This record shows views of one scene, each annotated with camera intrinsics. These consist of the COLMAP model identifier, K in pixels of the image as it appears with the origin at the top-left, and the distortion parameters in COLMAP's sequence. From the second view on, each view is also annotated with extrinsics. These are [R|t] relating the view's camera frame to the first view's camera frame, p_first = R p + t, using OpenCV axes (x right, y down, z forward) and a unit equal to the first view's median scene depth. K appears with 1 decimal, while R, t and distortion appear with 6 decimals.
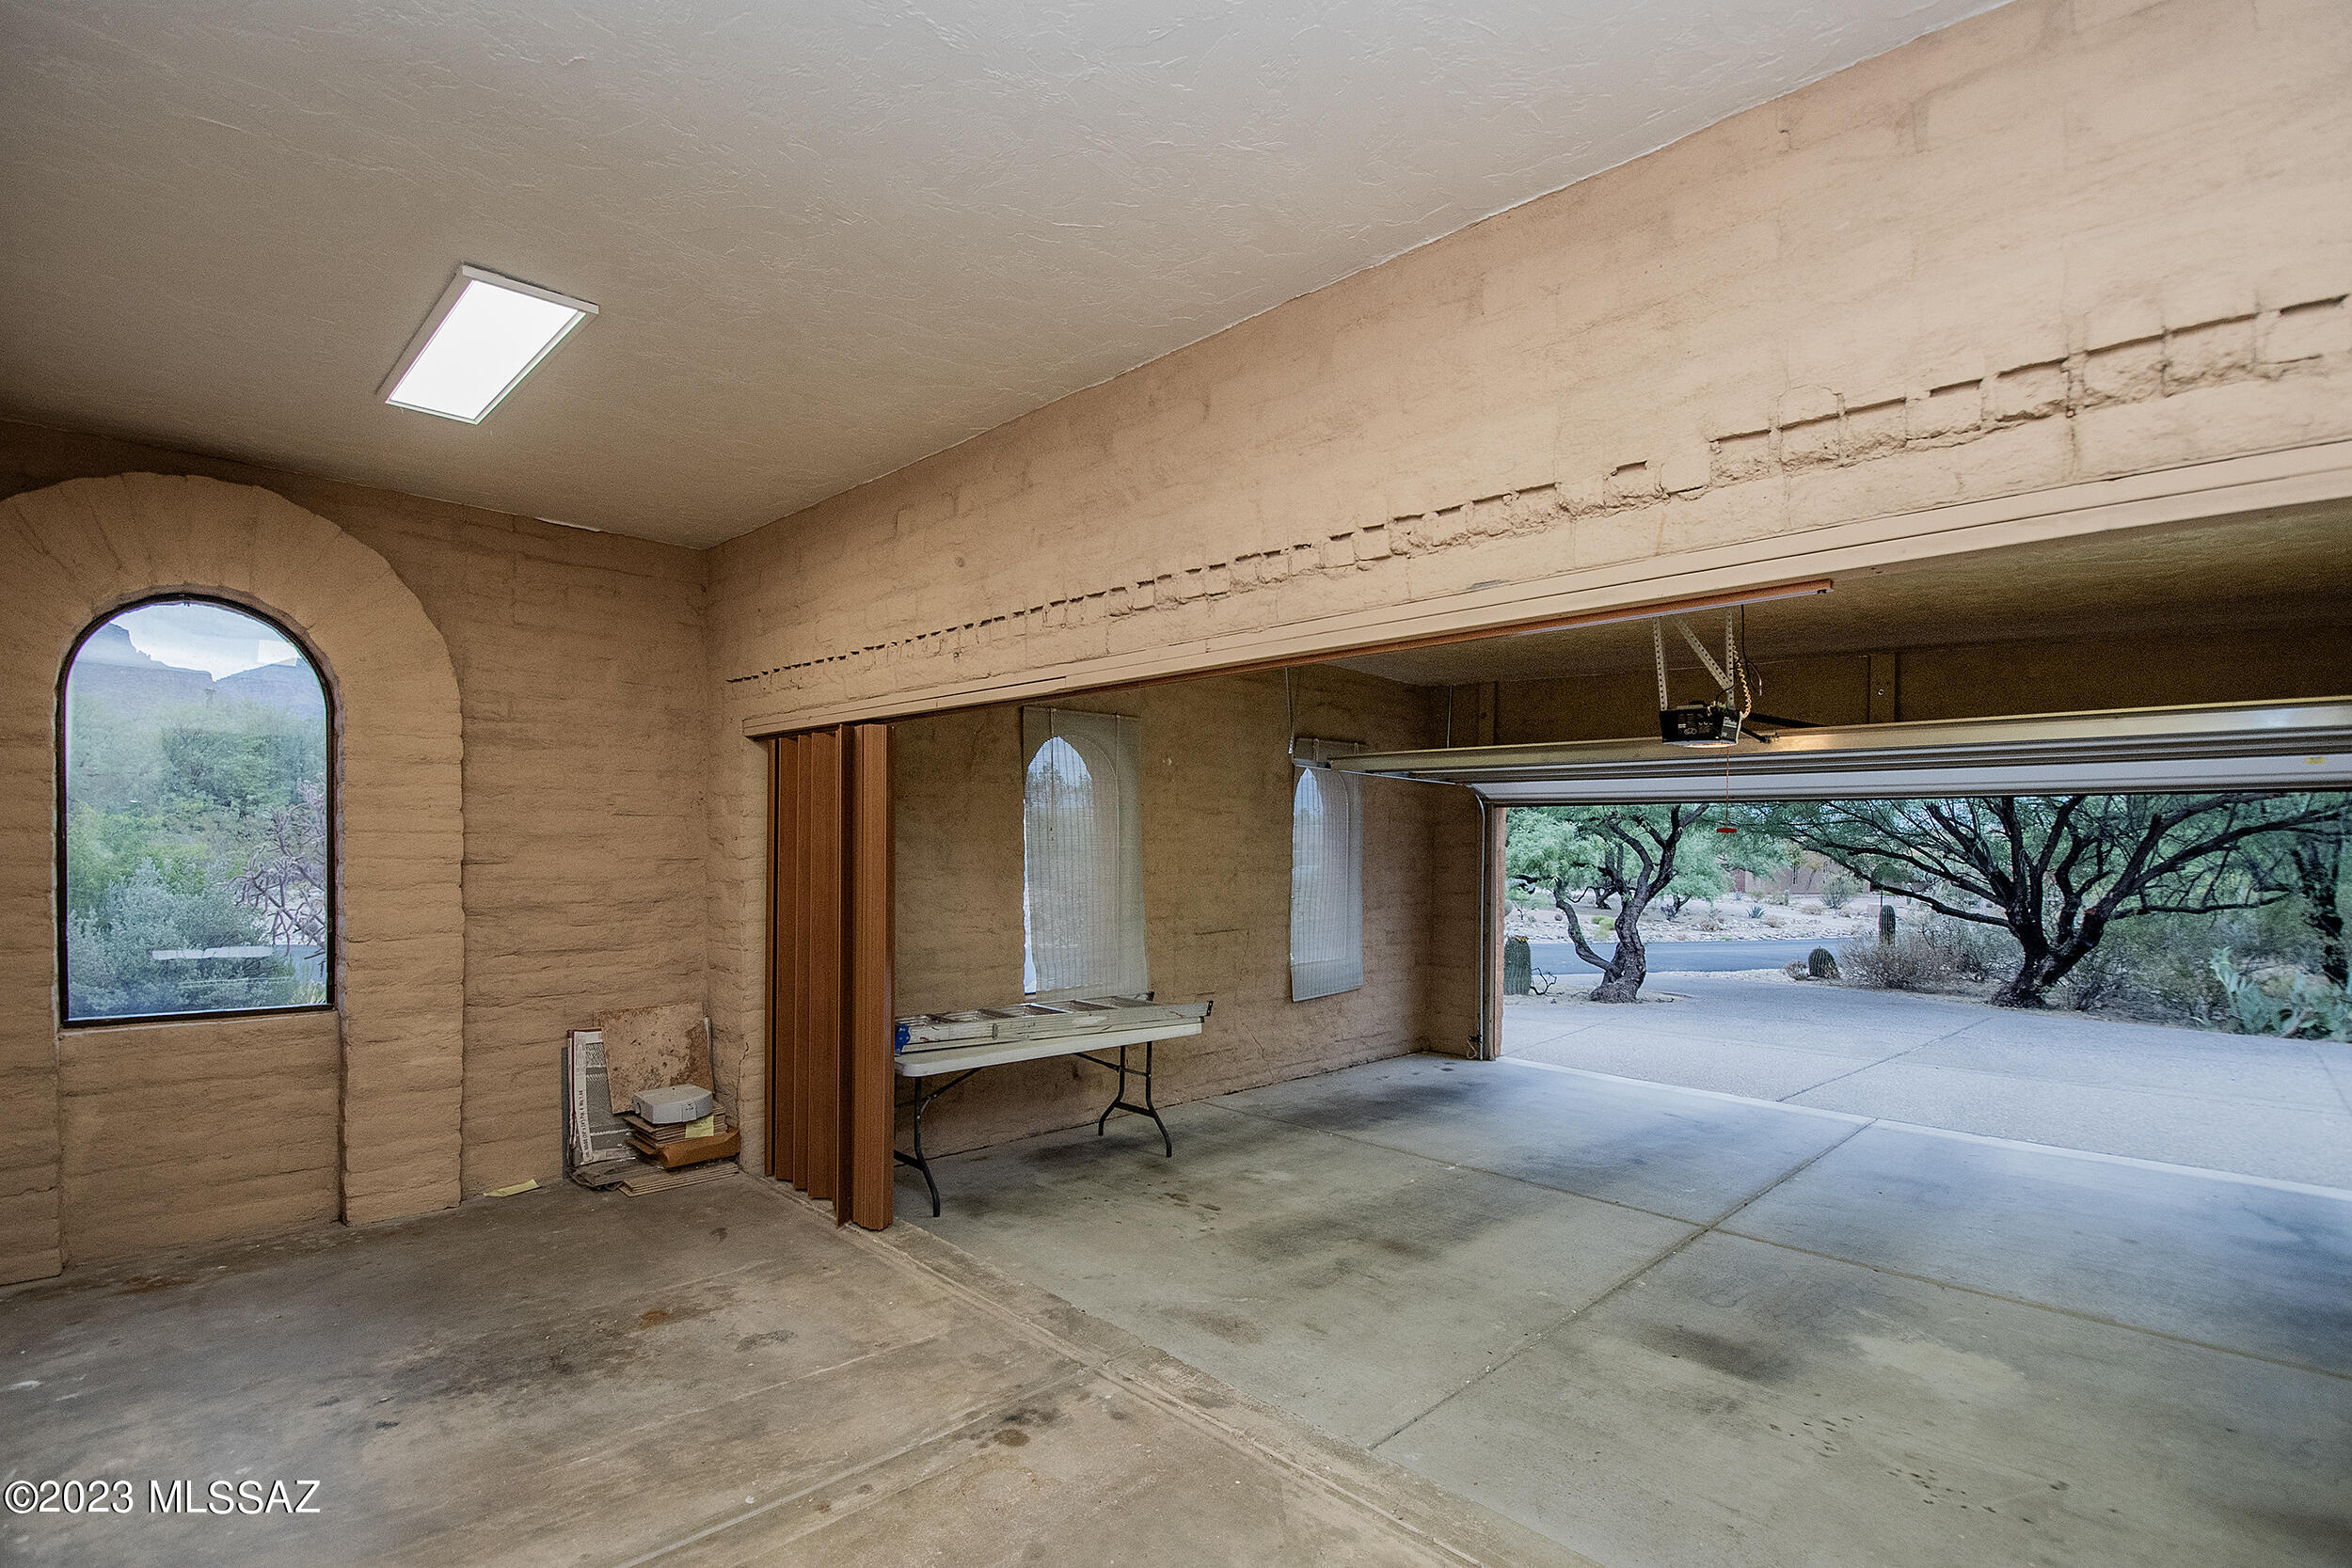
lens RADIAL K [[1051.3, 0, 1182.5], [0, 1051.3, 855.6], [0, 0, 1]] dist [0.016572, -0.023269]
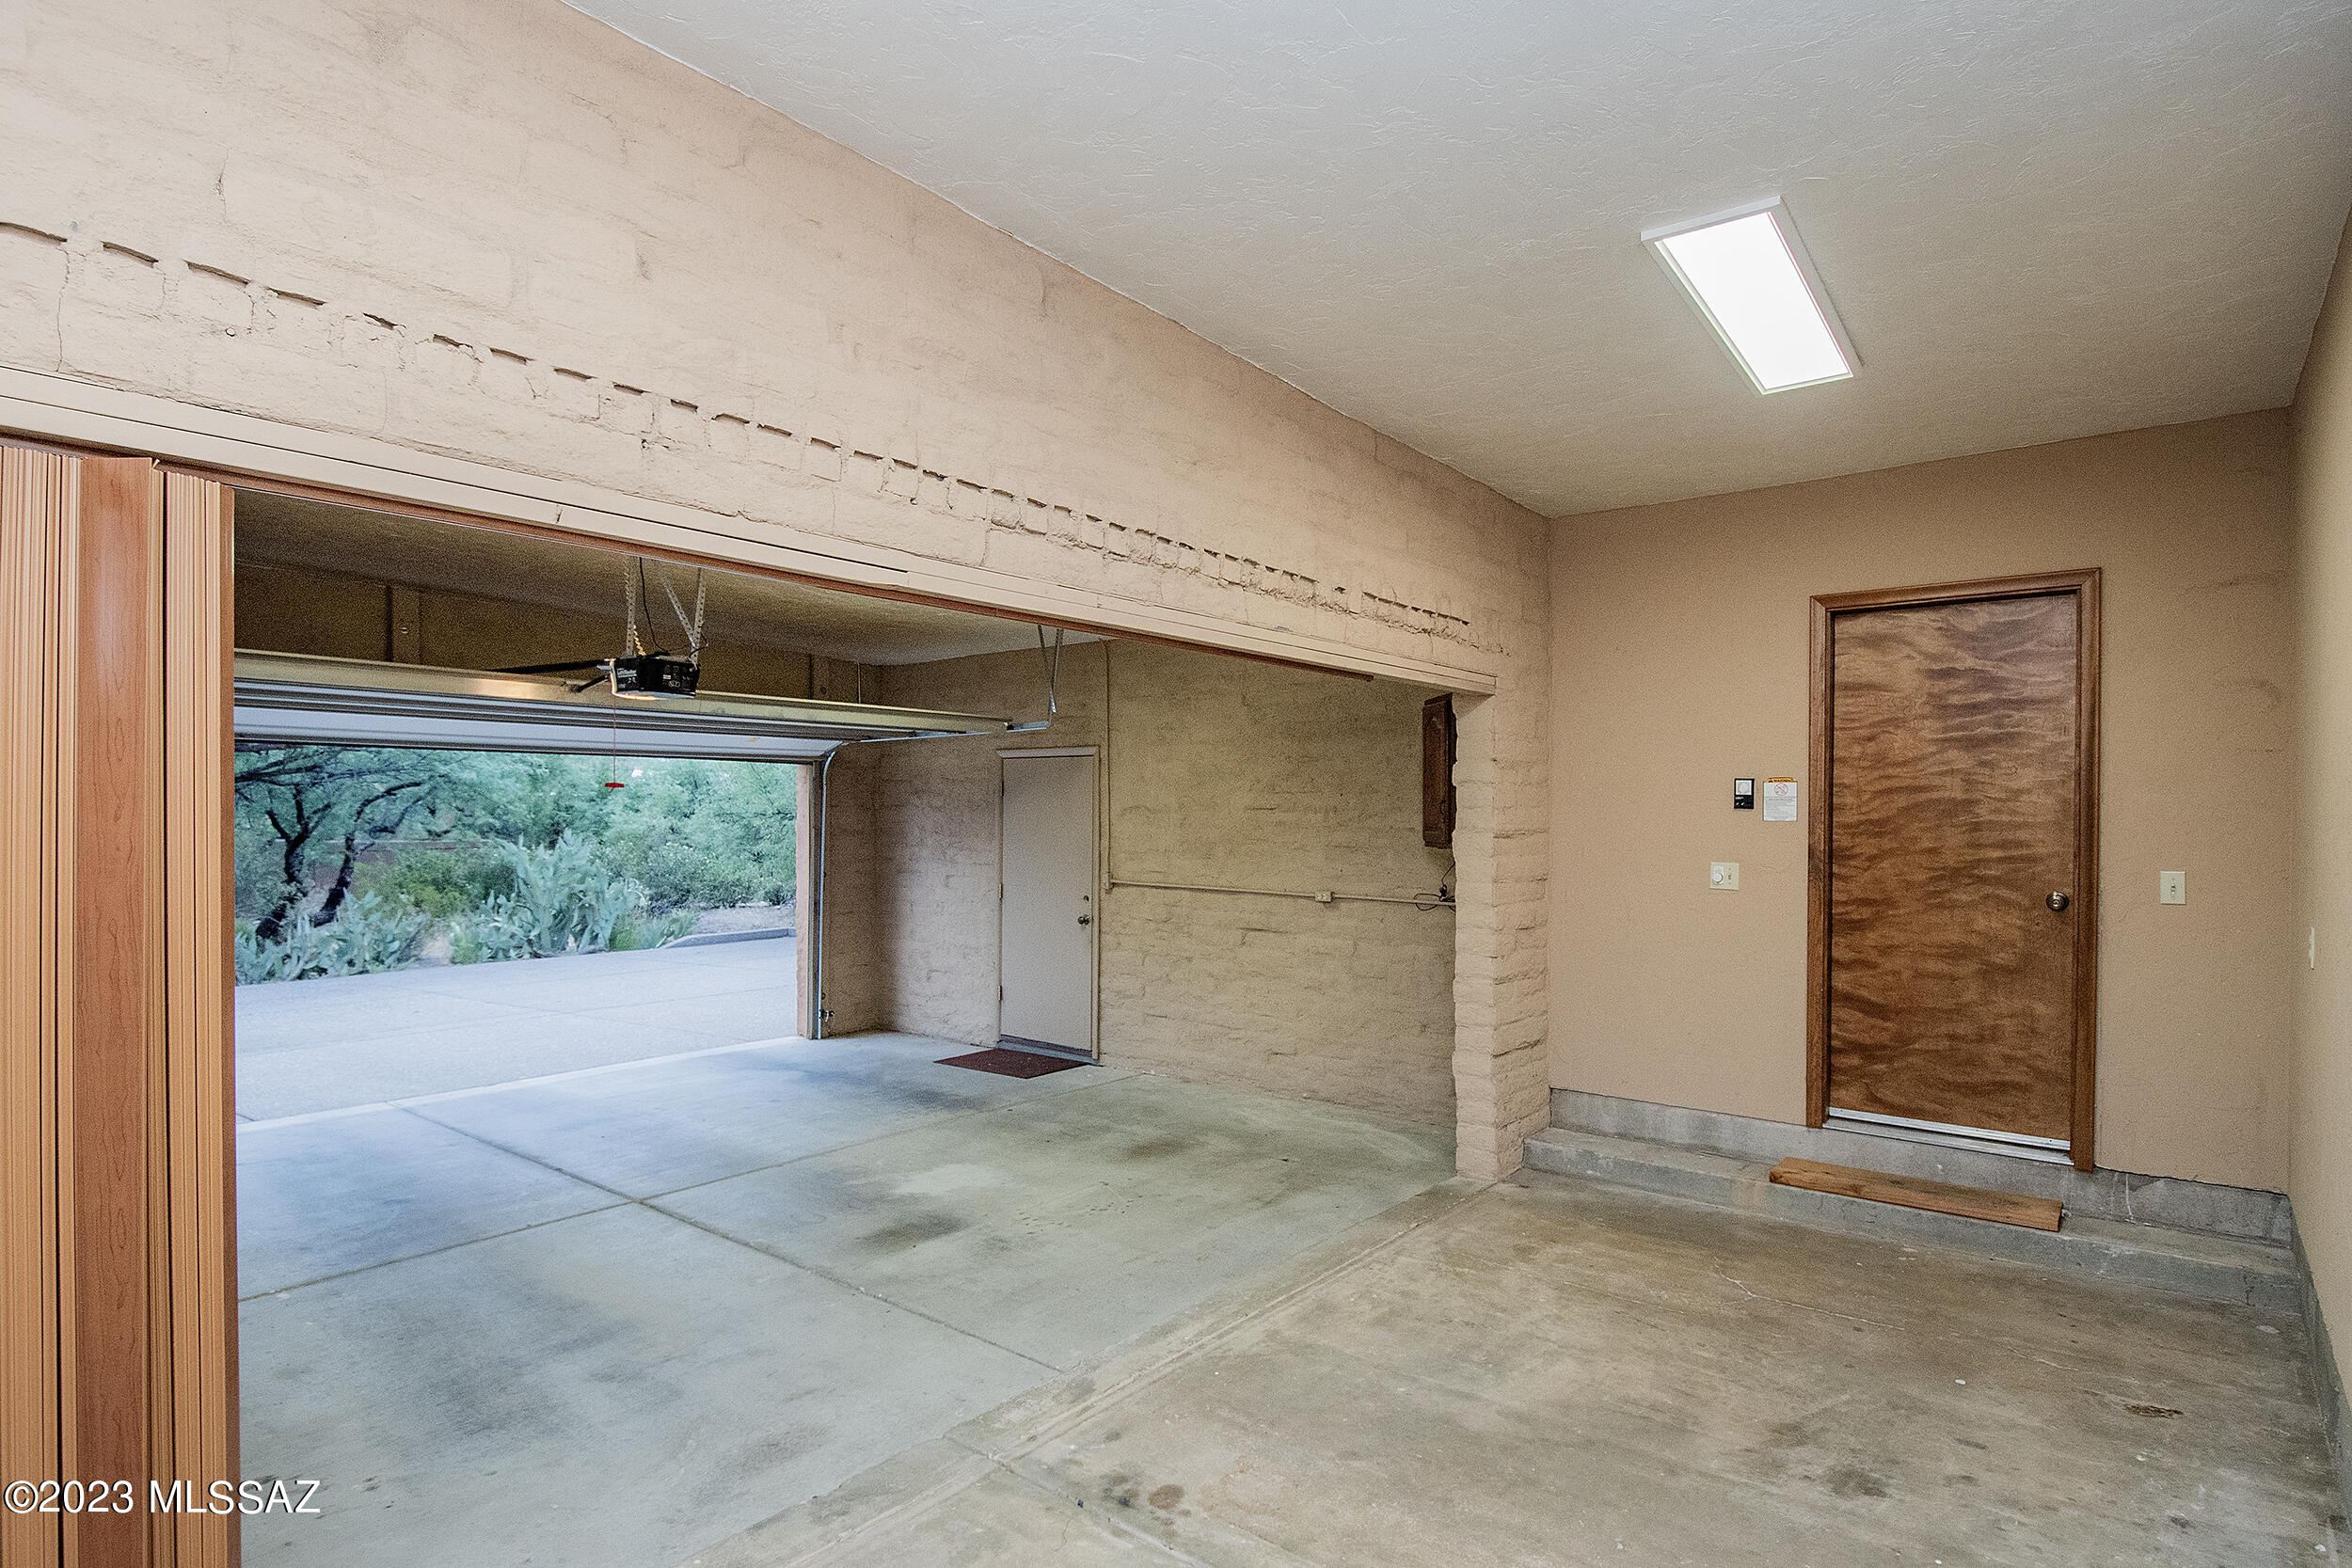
lens RADIAL K [[1250.8, 0, 1176.9], [0, 1250.8, 804.8], [0, 0, 1]] dist [-0.005285, -0.001670]
pose [[-0.112954, -0.005874, 0.993583, -0.762795], [0.004670, 0.999968, 0.006443, -0.012959], [-0.993589, 0.005368, -0.112923, 0.717224]]
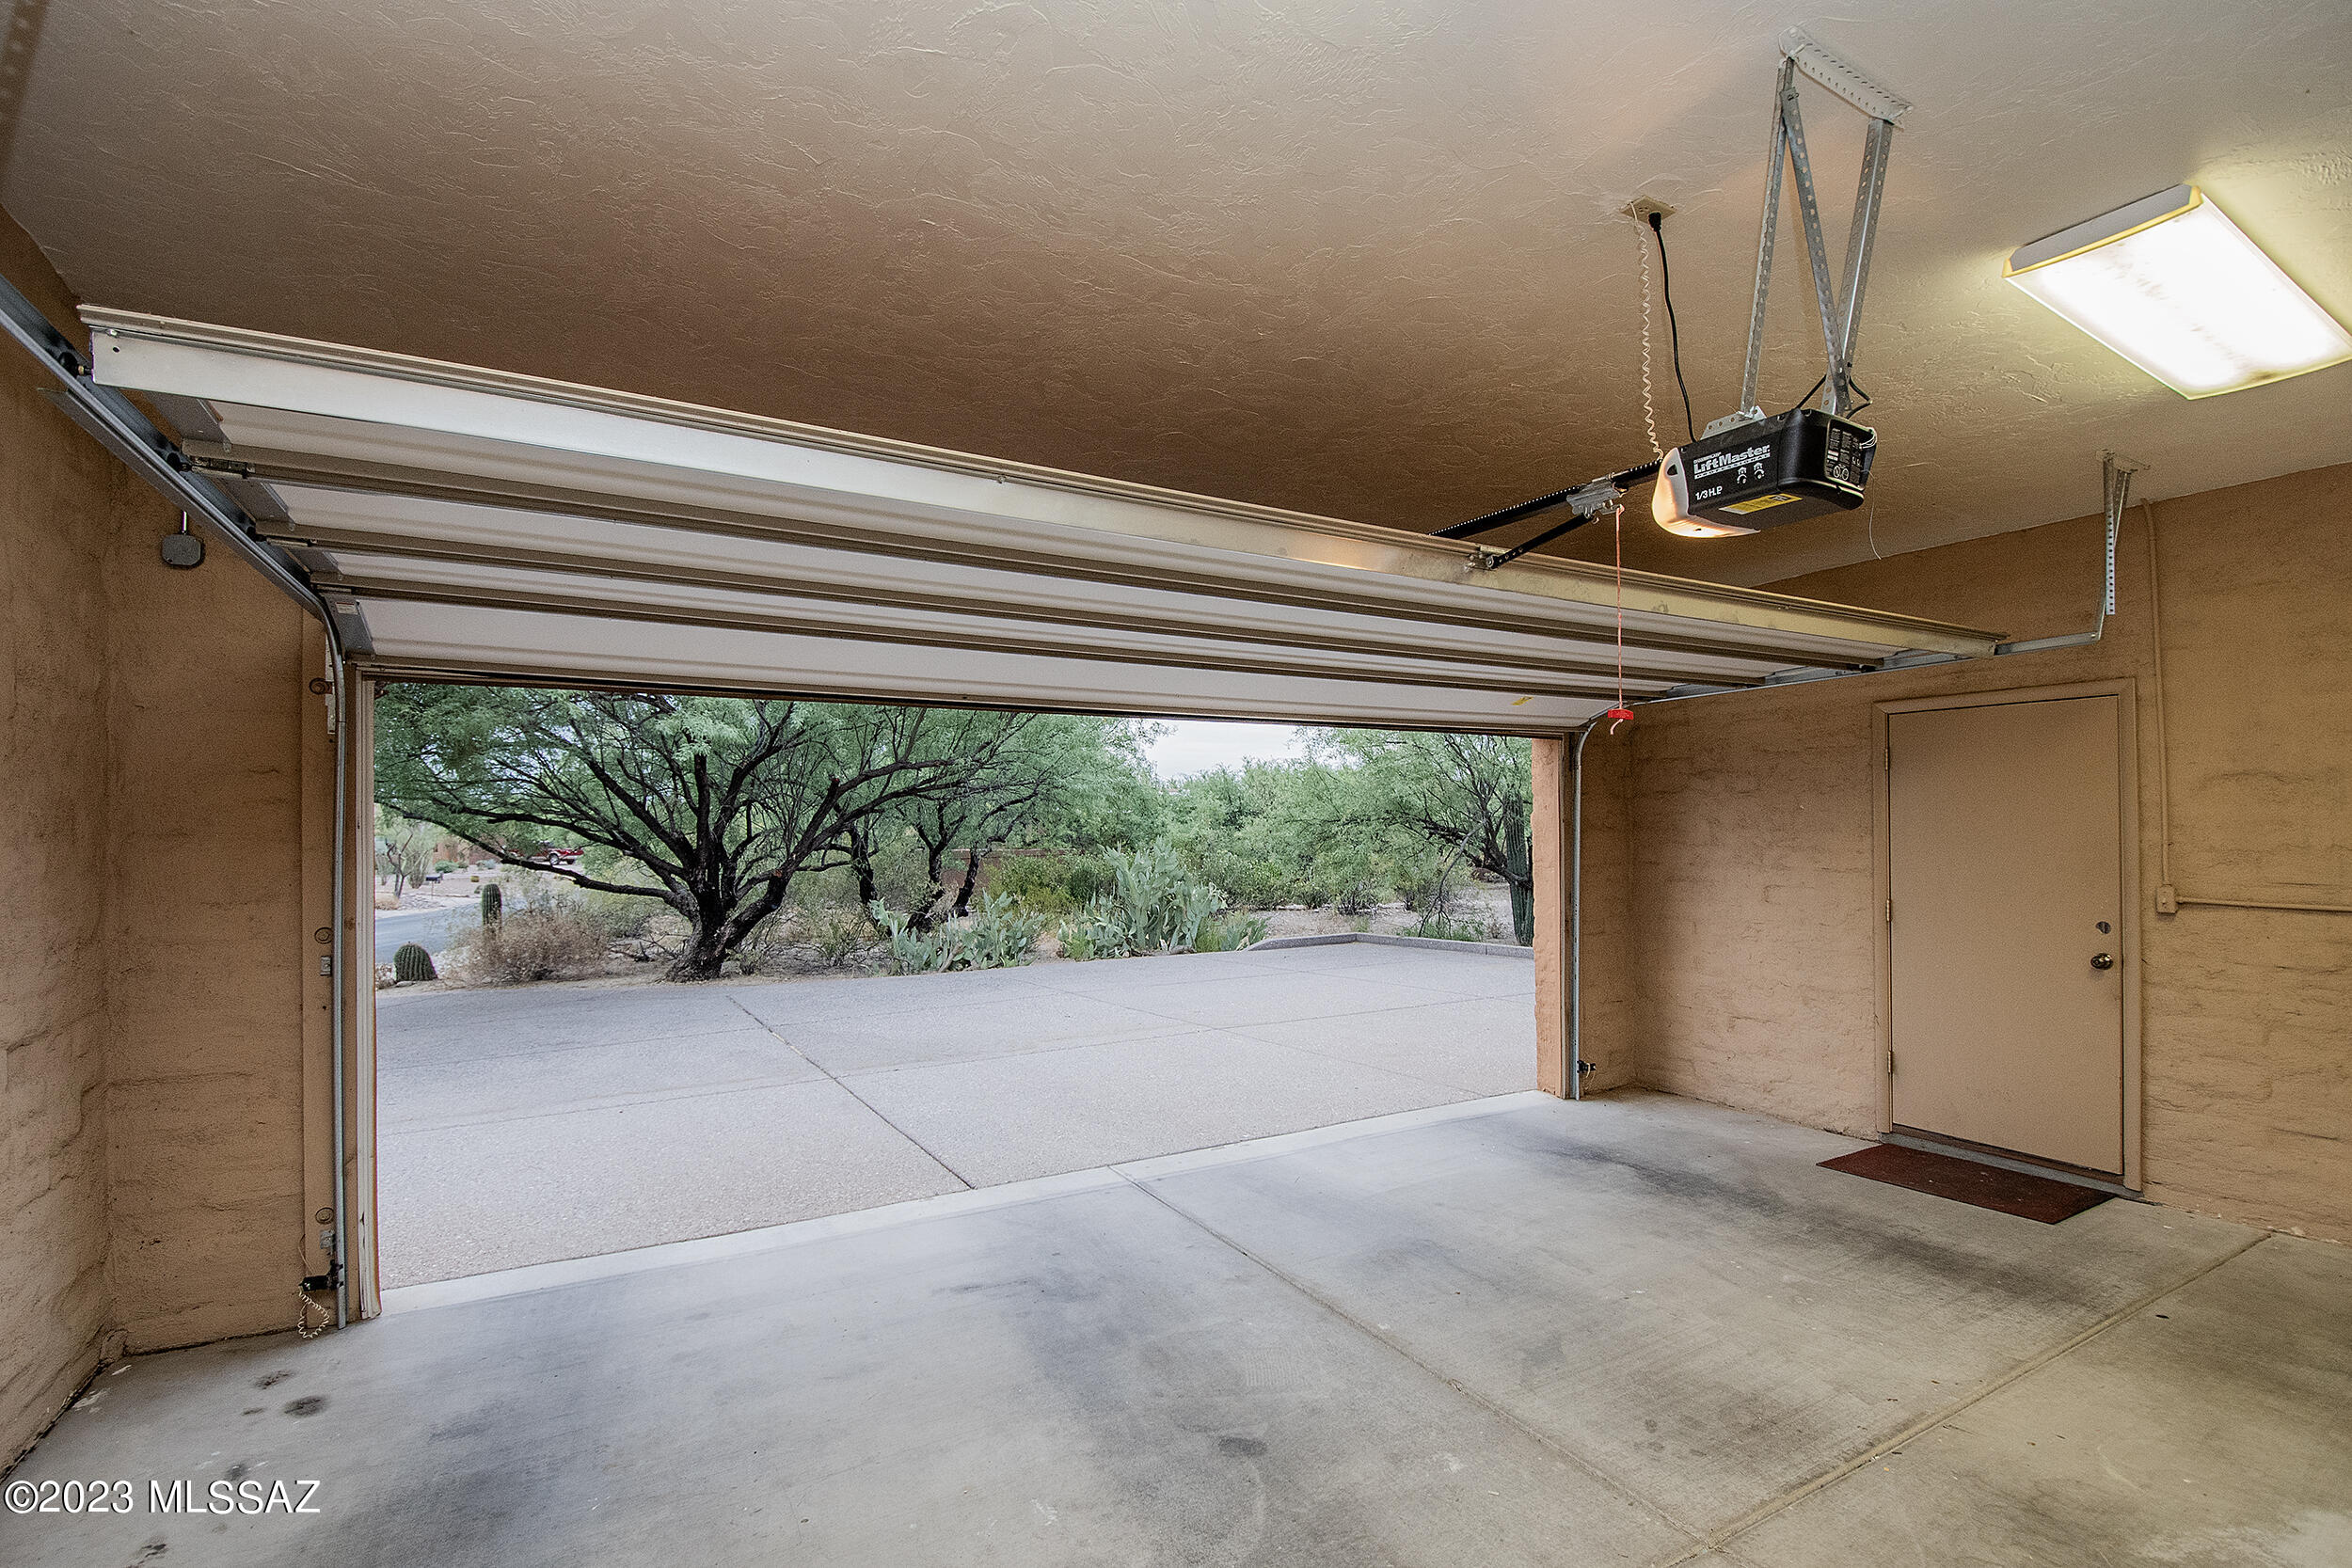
lens RADIAL K [[1037.2, 0, 1176.0], [0, 1037.2, 784.0], [0, 0, 1]] dist [0.020649, -0.021828]
pose [[0.250669, 0.029770, 0.967615, -0.026639], [0.016112, 0.999260, -0.034917, 0.027160], [-0.967939, 0.024343, 0.250004, 1.240500]]
